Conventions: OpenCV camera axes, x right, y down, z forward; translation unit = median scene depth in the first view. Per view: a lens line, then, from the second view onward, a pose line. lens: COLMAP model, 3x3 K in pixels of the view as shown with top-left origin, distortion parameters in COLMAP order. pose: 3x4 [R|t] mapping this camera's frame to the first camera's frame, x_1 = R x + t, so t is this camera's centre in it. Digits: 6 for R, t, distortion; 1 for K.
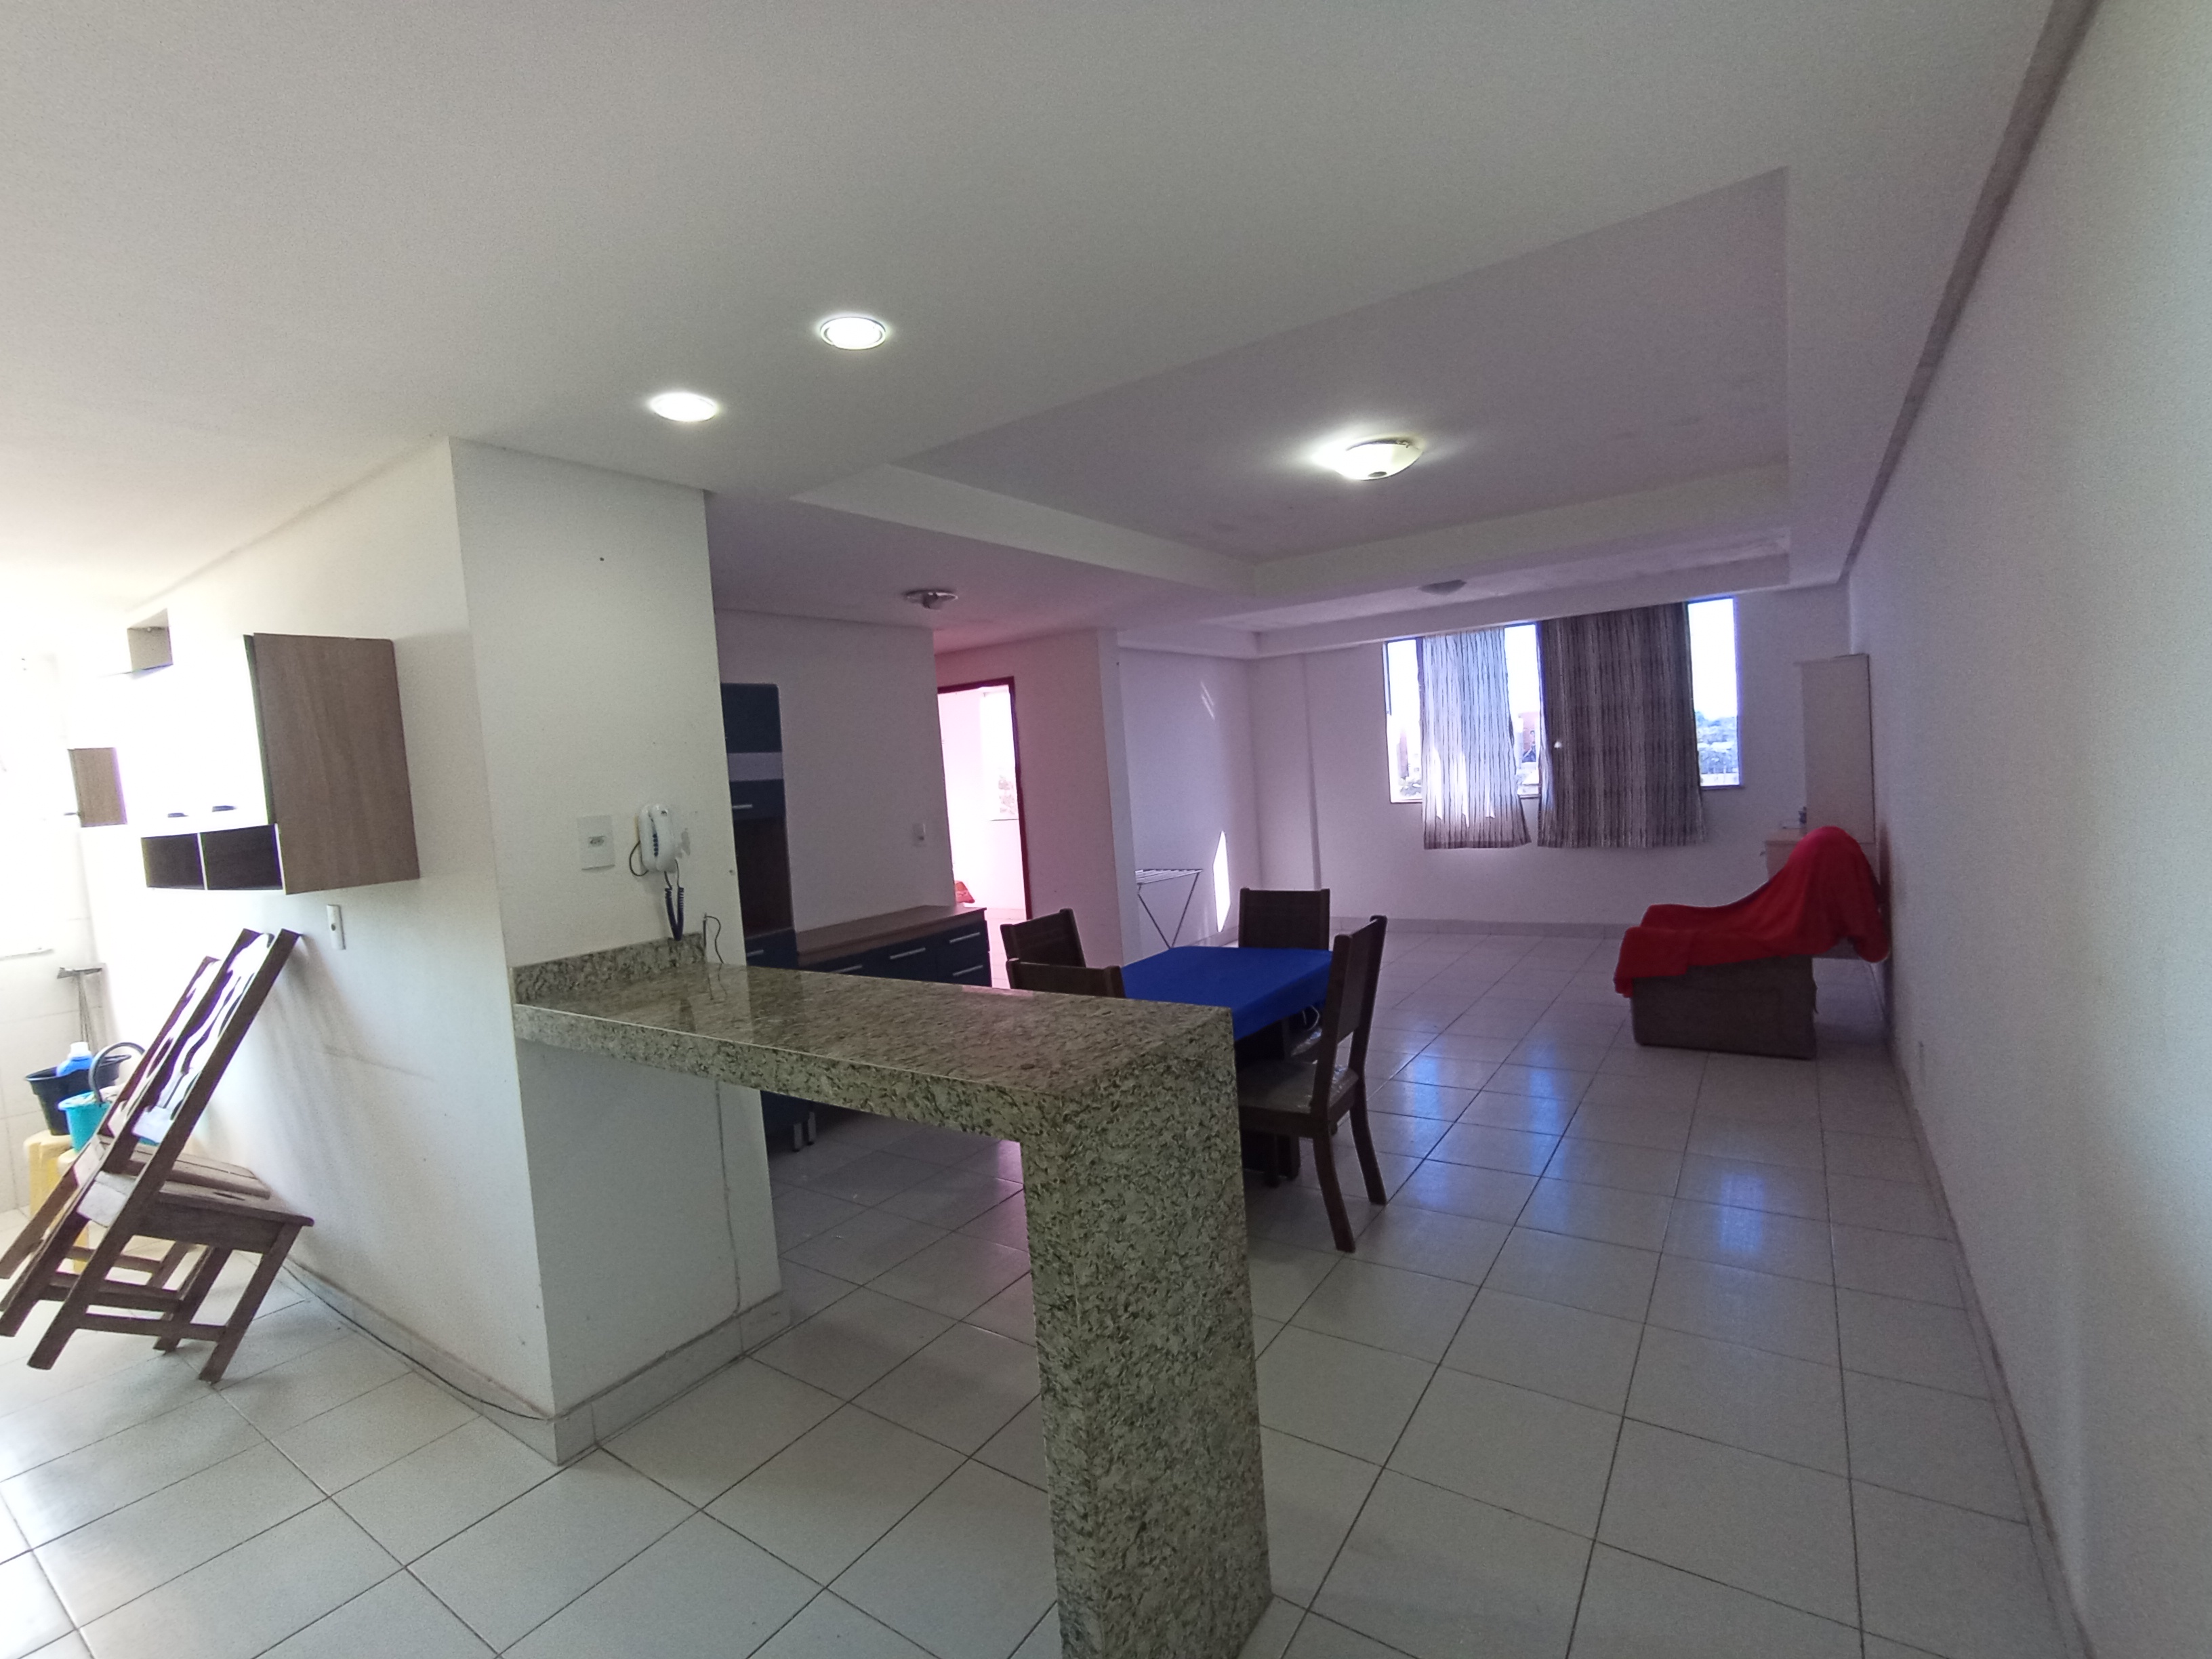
lens RADIAL K [[991.0, 0, 1106.0], [0, 991.0, 829.5], [0, 0, 1]] dist [-0.045545, 0.019835]
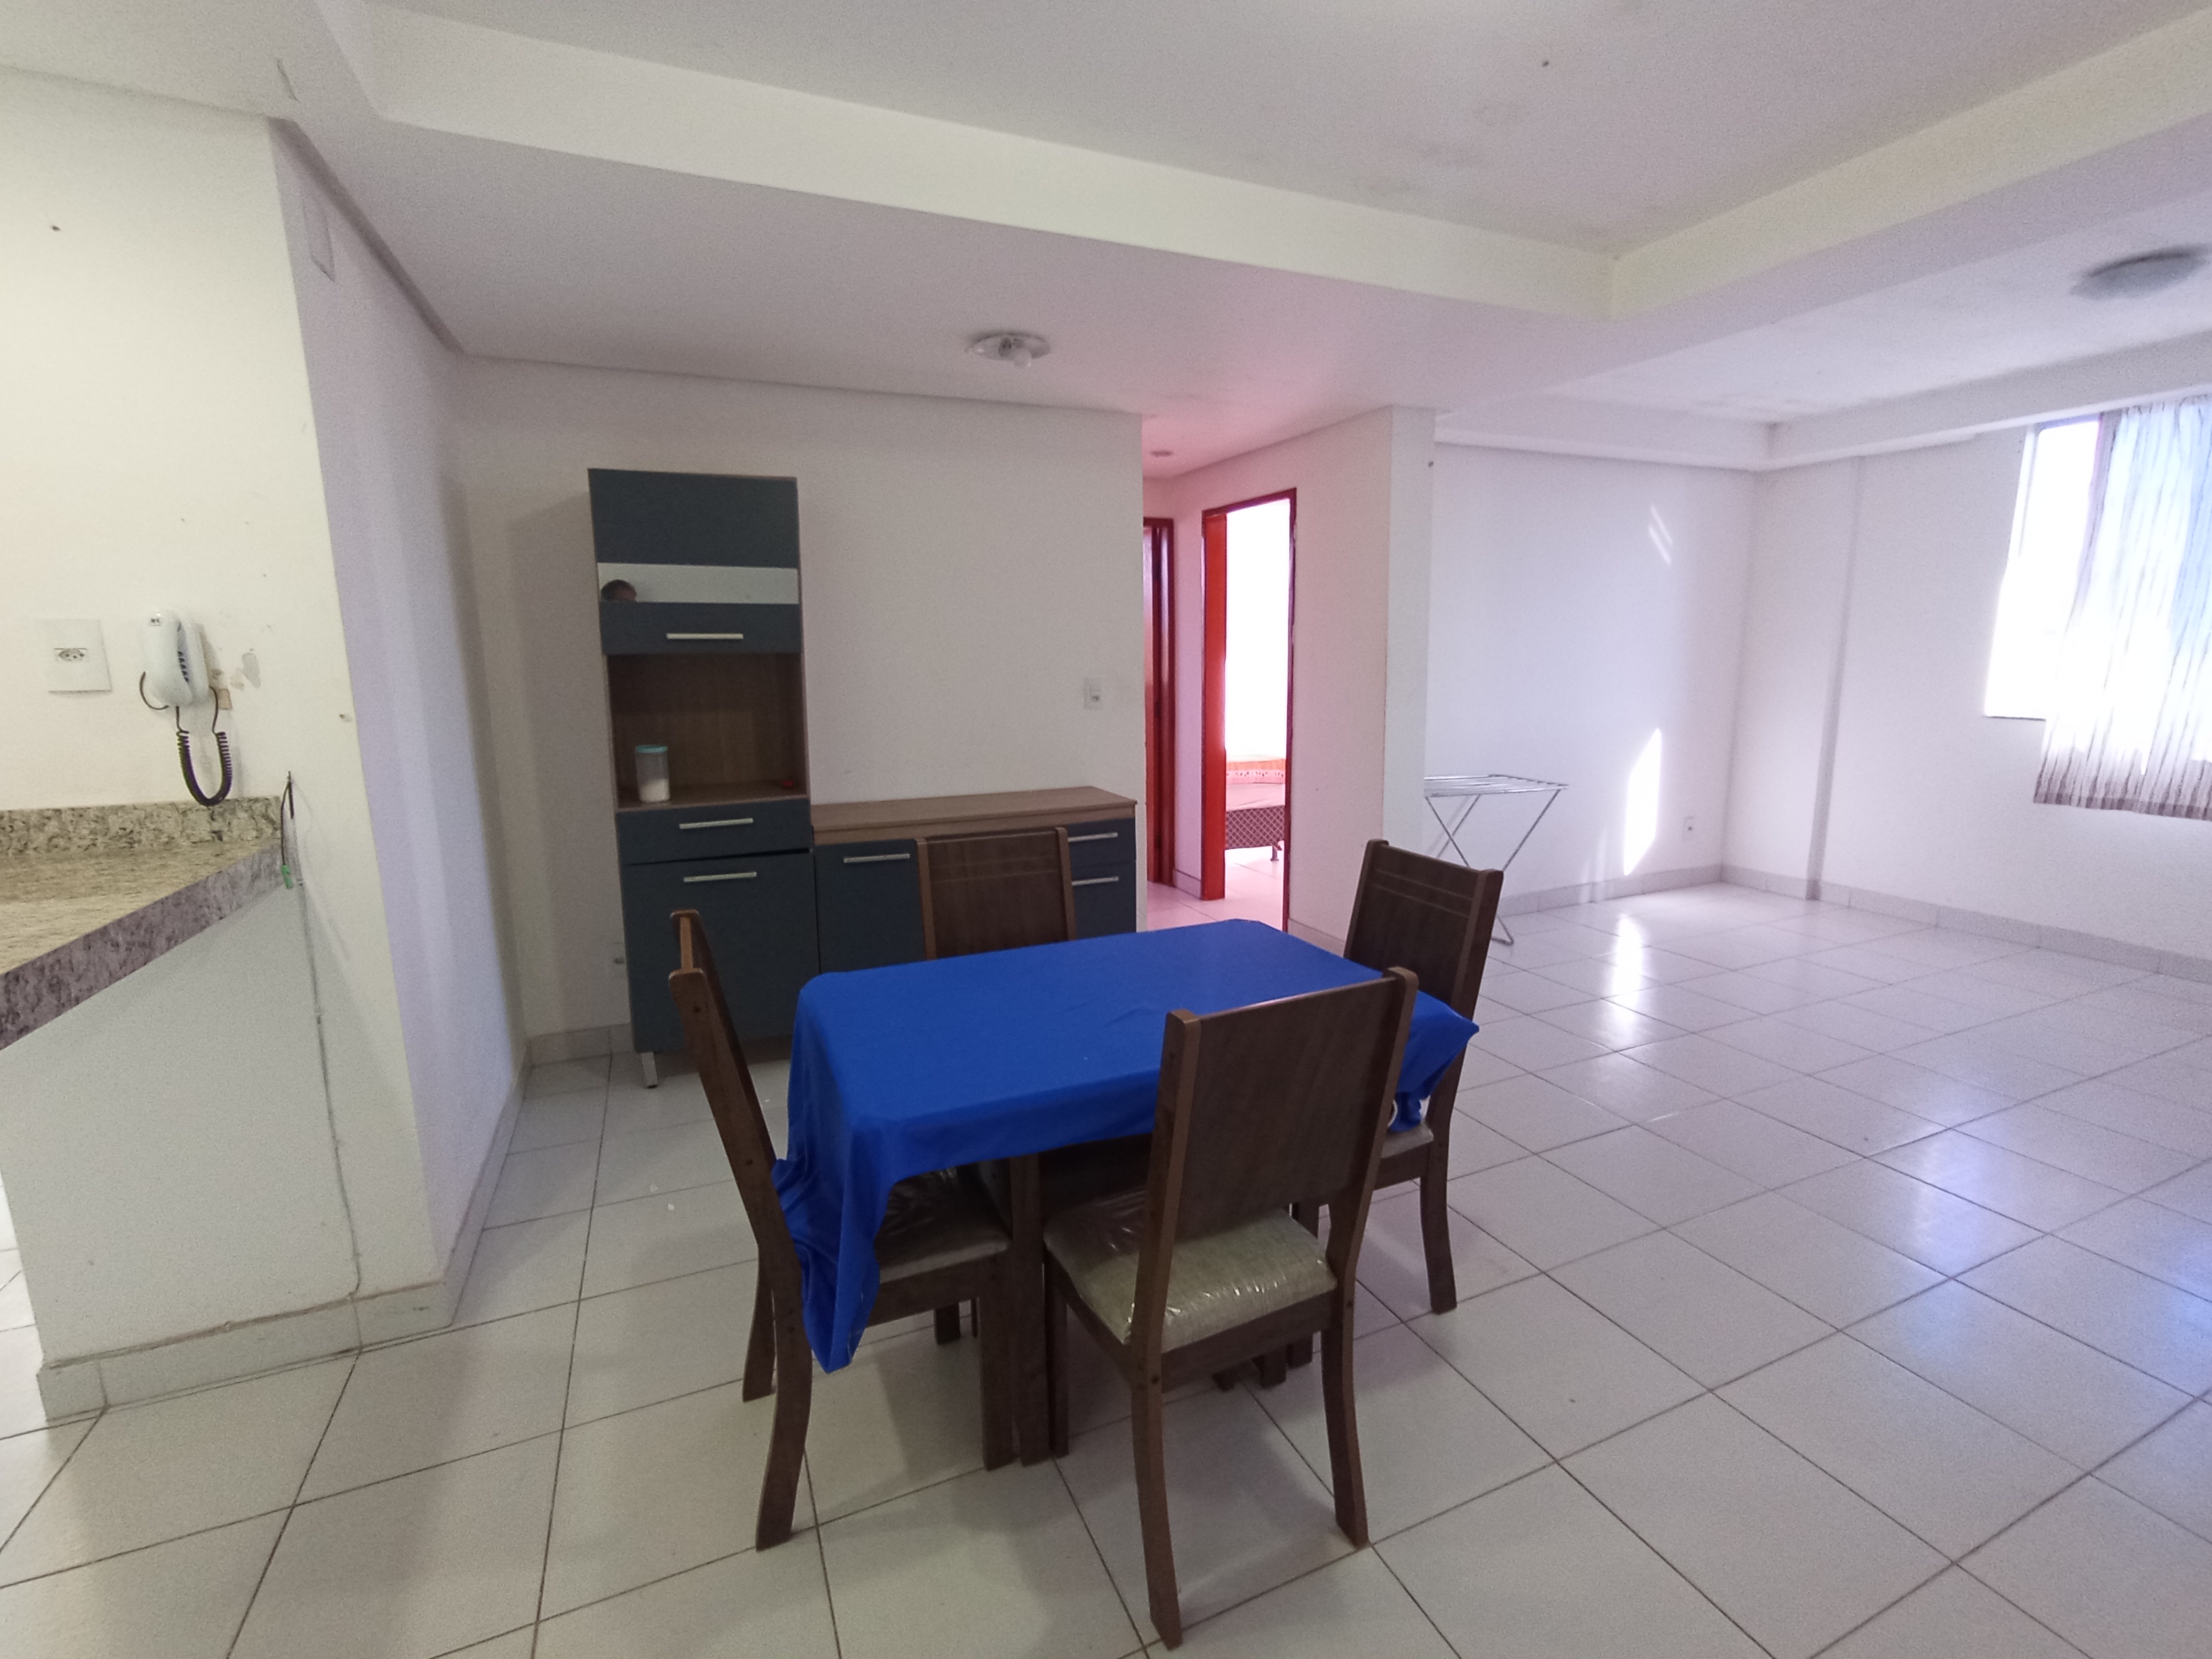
lens RADIAL K [[991.0, 0, 1106.0], [0, 991.0, 829.5], [0, 0, 1]] dist [-0.045545, 0.019835]
pose [[0.848884, 0.156497, -0.504880, 0.274586], [-0.083348, 0.982847, 0.164514, -0.022831], [0.521966, -0.097573, 0.847367, 0.430823]]
